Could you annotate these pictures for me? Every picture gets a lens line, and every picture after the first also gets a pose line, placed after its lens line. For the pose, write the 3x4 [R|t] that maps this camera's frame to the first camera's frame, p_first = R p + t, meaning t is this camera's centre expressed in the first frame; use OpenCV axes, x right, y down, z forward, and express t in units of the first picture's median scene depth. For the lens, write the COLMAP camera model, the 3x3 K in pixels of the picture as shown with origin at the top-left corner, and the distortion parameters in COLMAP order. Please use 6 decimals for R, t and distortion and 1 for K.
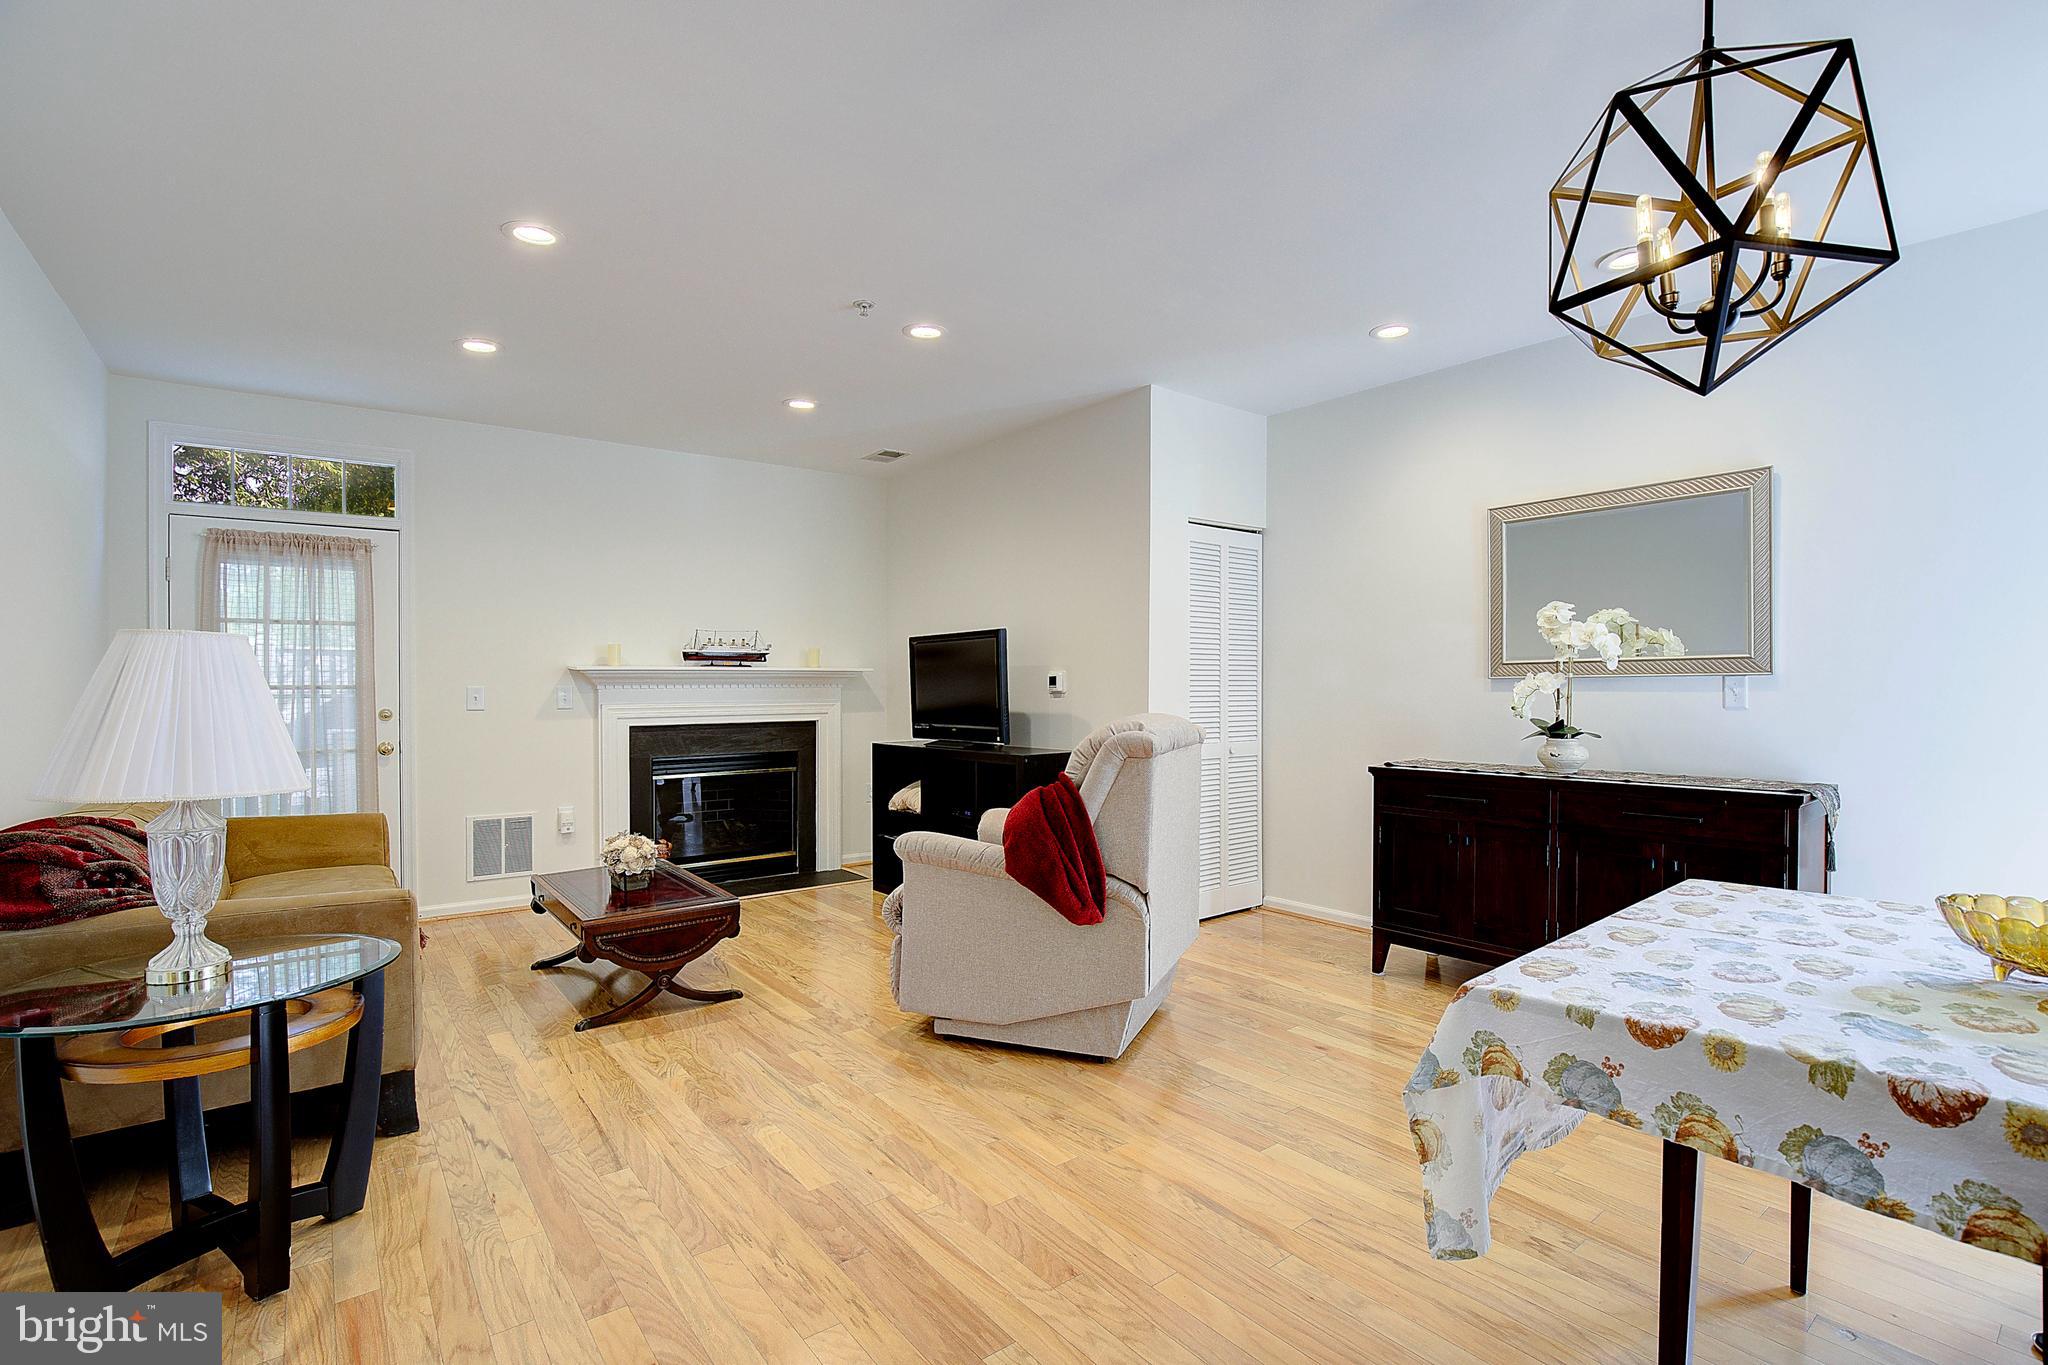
lens RADIAL K [[937.9, 0, 1047.8], [0, 937.9, 704.0], [0, 0, 1]] dist [-0.029458, 0.005295]
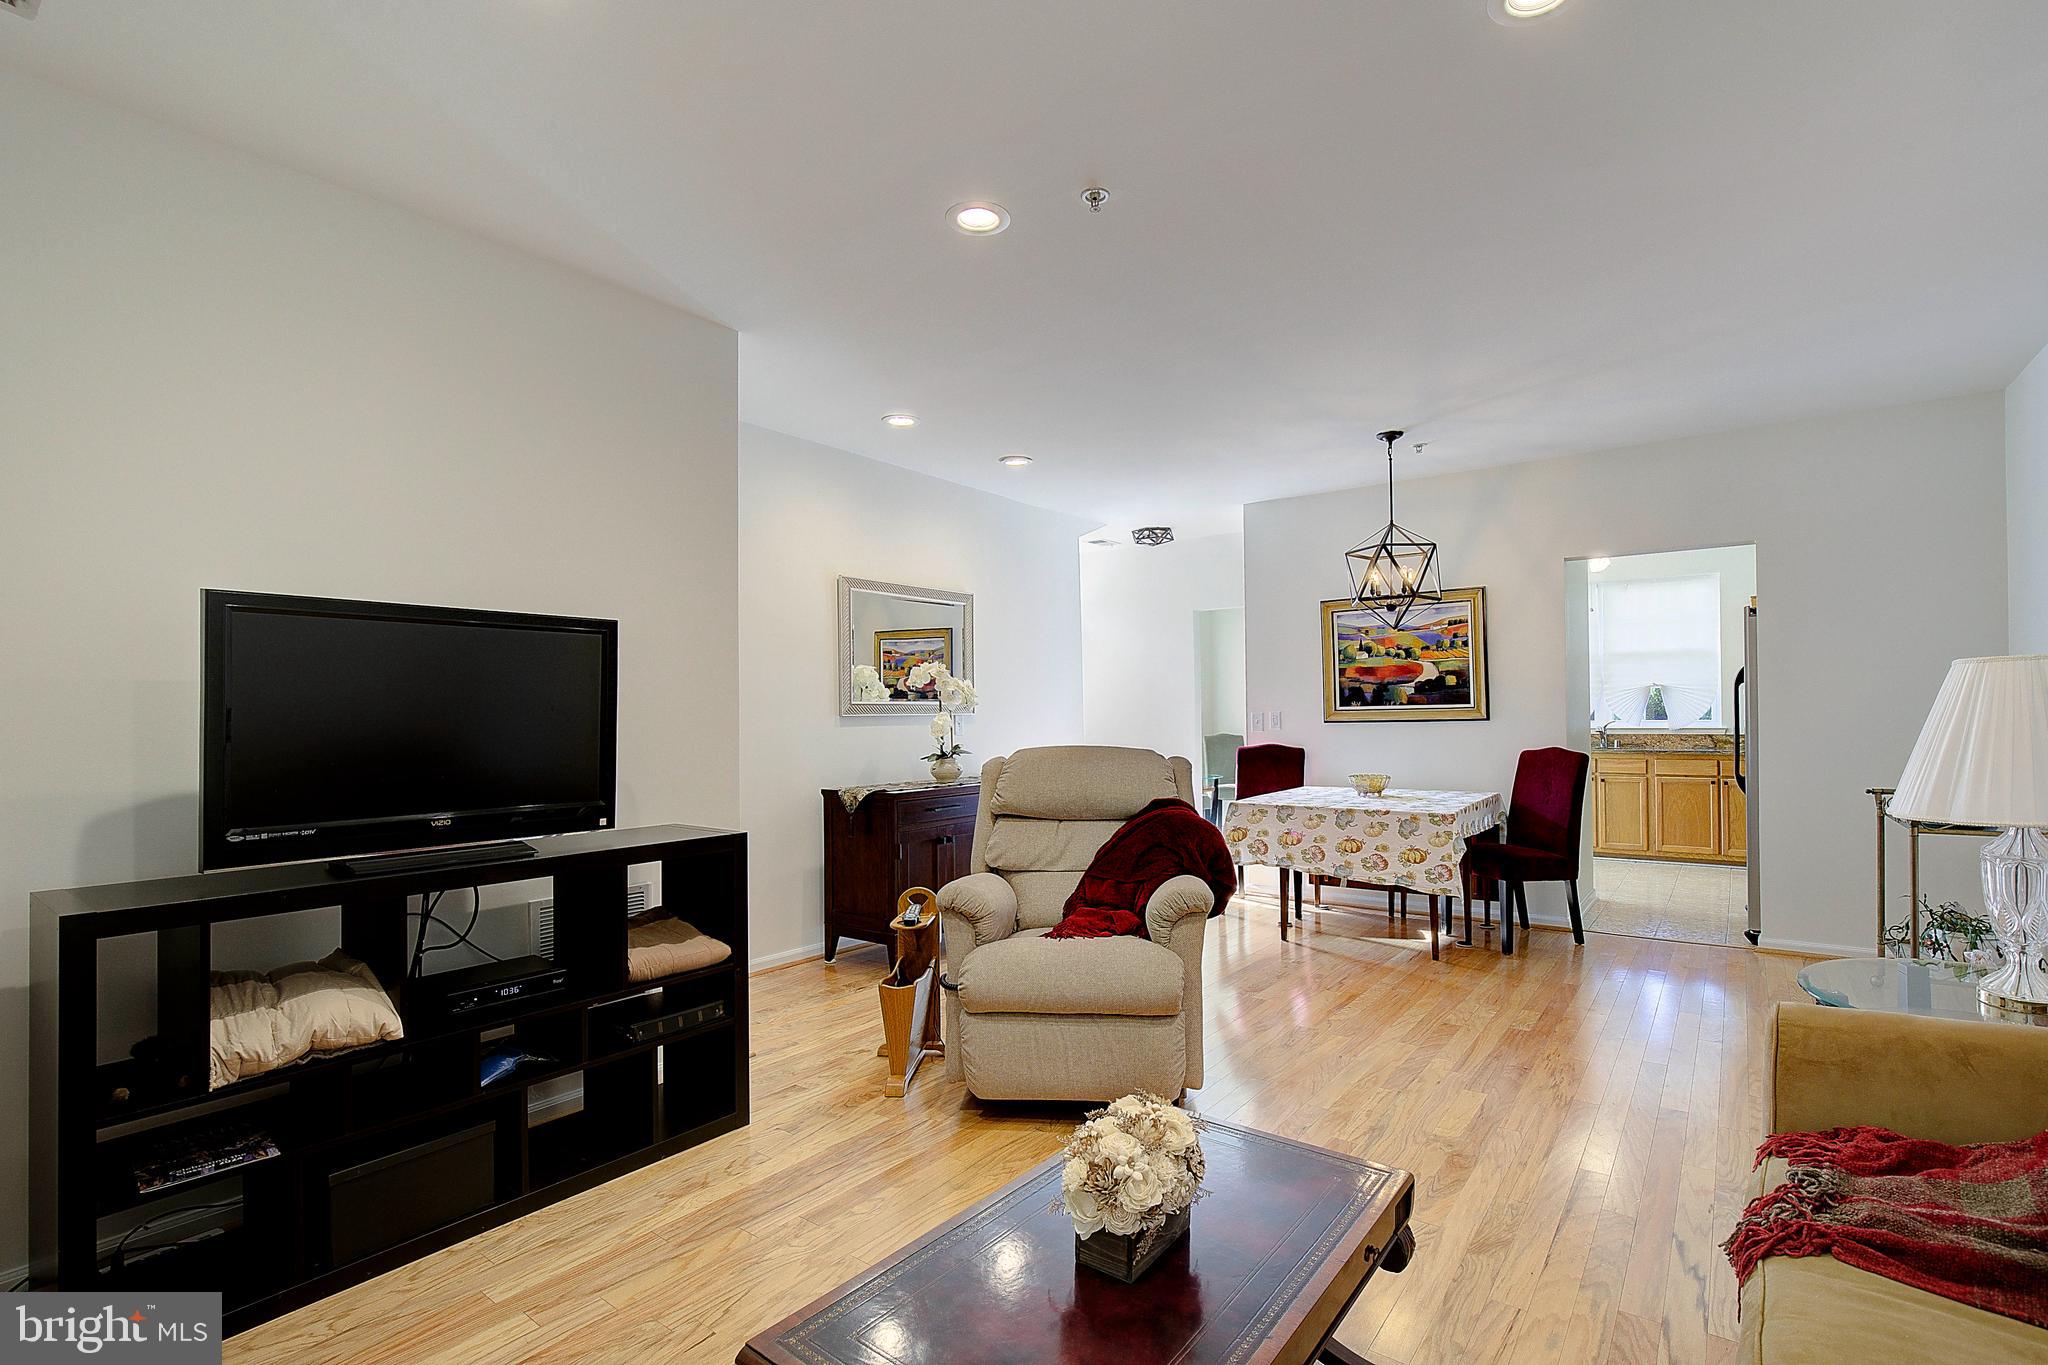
lens RADIAL K [[937.9, 0, 1035.7], [0, 937.9, 708.5], [0, 0, 1]] dist [-0.029458, 0.005295]
pose [[-0.243899, 0.015245, 0.969681, -0.783414], [0.027310, 0.999588, -0.008846, -0.021319], [-0.969416, 0.024324, -0.244215, 1.085946]]
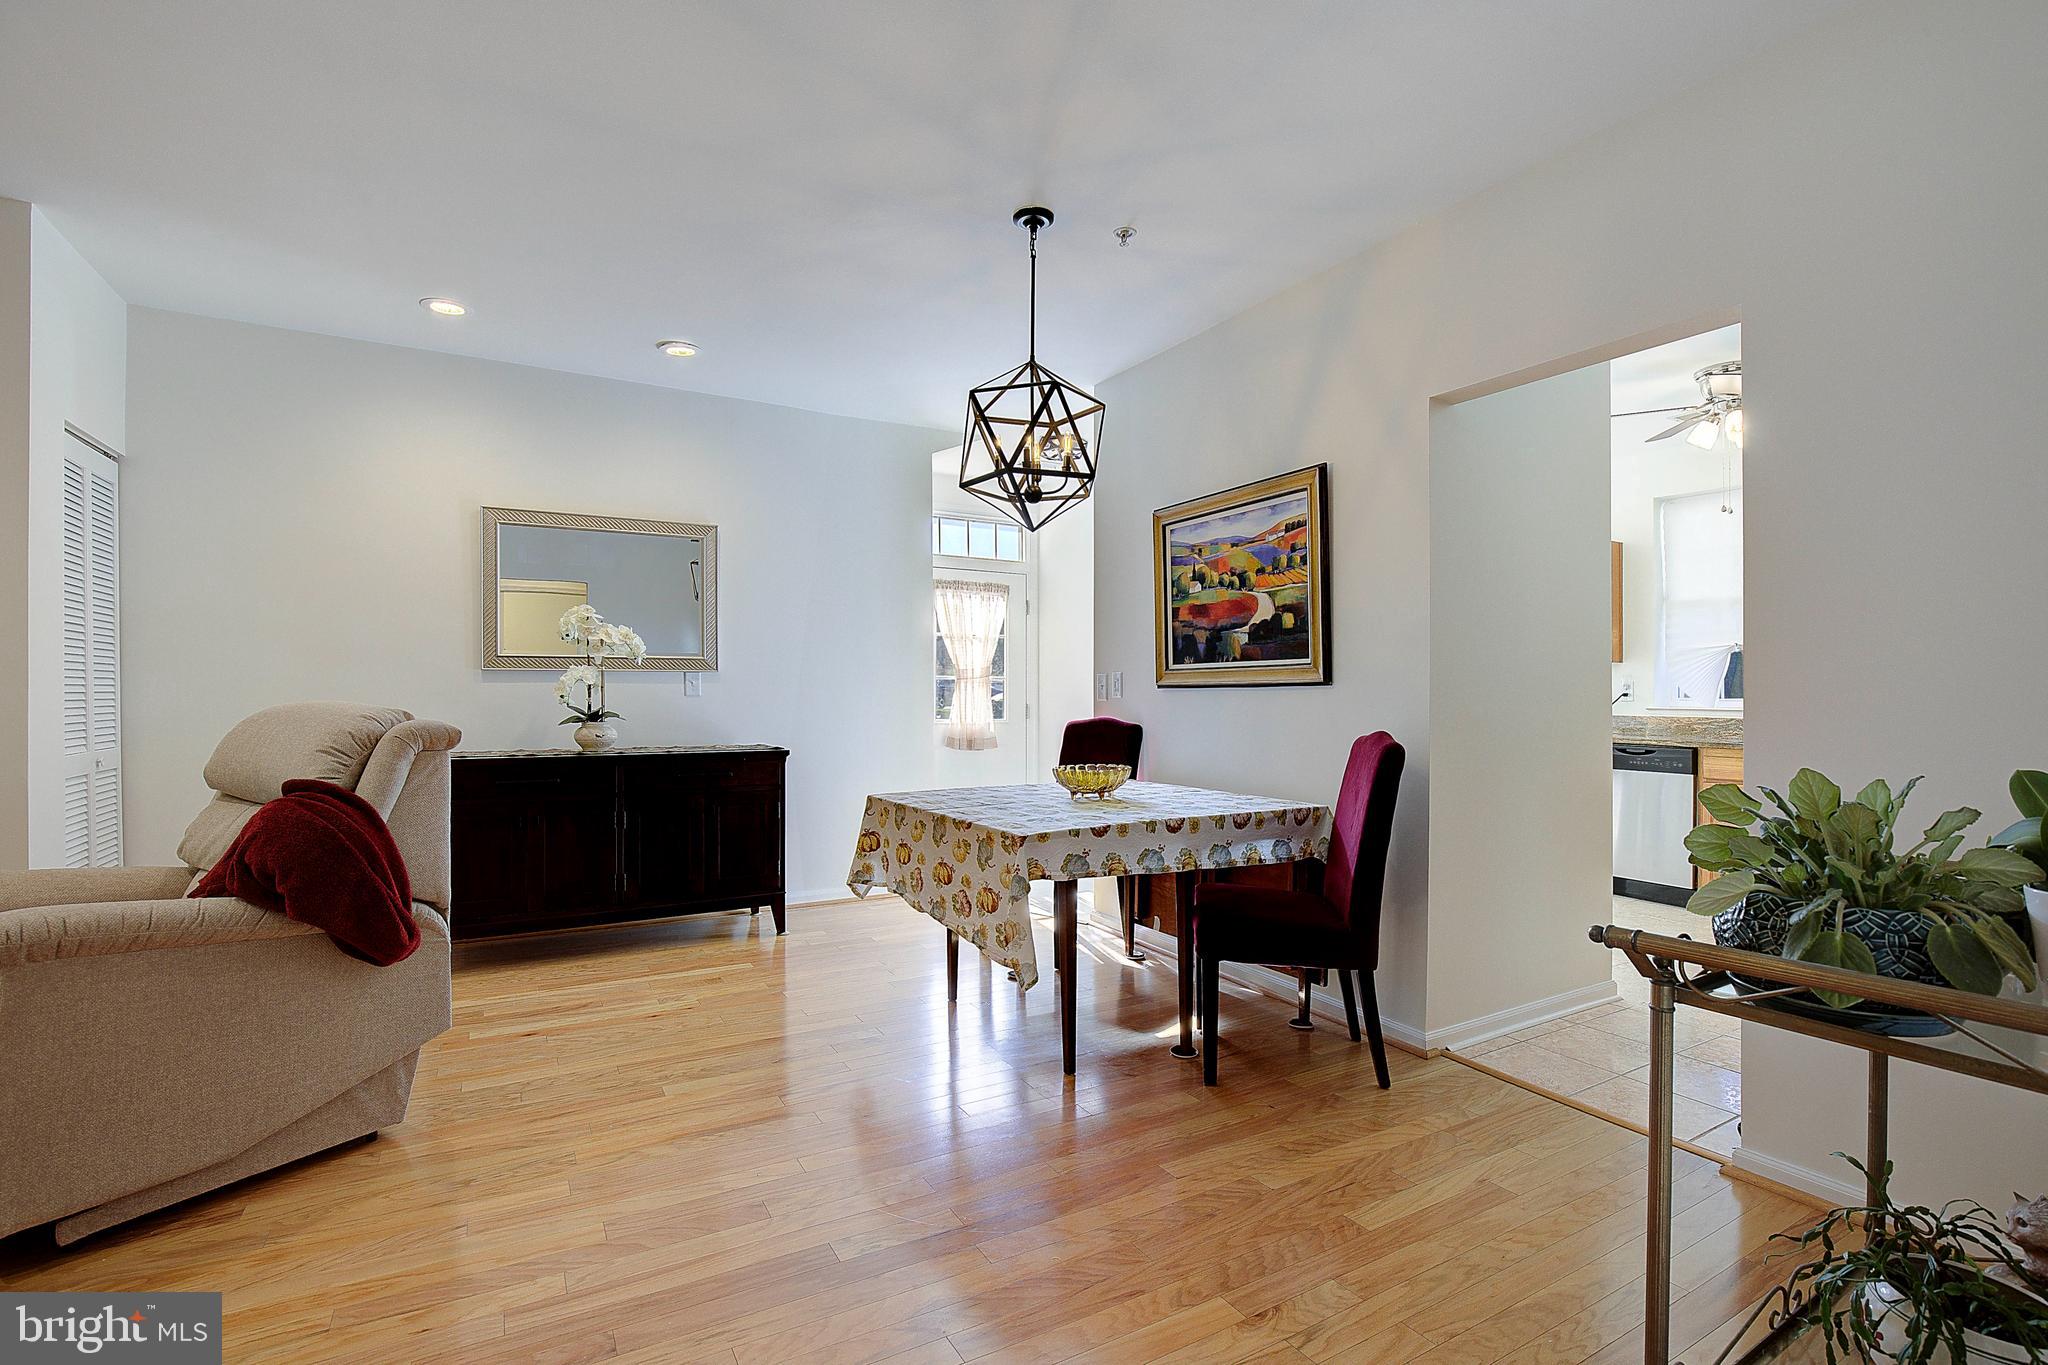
lens RADIAL K [[937.9, 0, 1045.4], [0, 937.9, 706.7], [0, 0, 1]] dist [-0.029458, 0.005295]
pose [[0.139325, -0.009500, 0.990201, -0.476256], [0.009551, 0.999920, 0.008249, 0.011698], [-0.990201, 0.008308, 0.139405, 0.244408]]
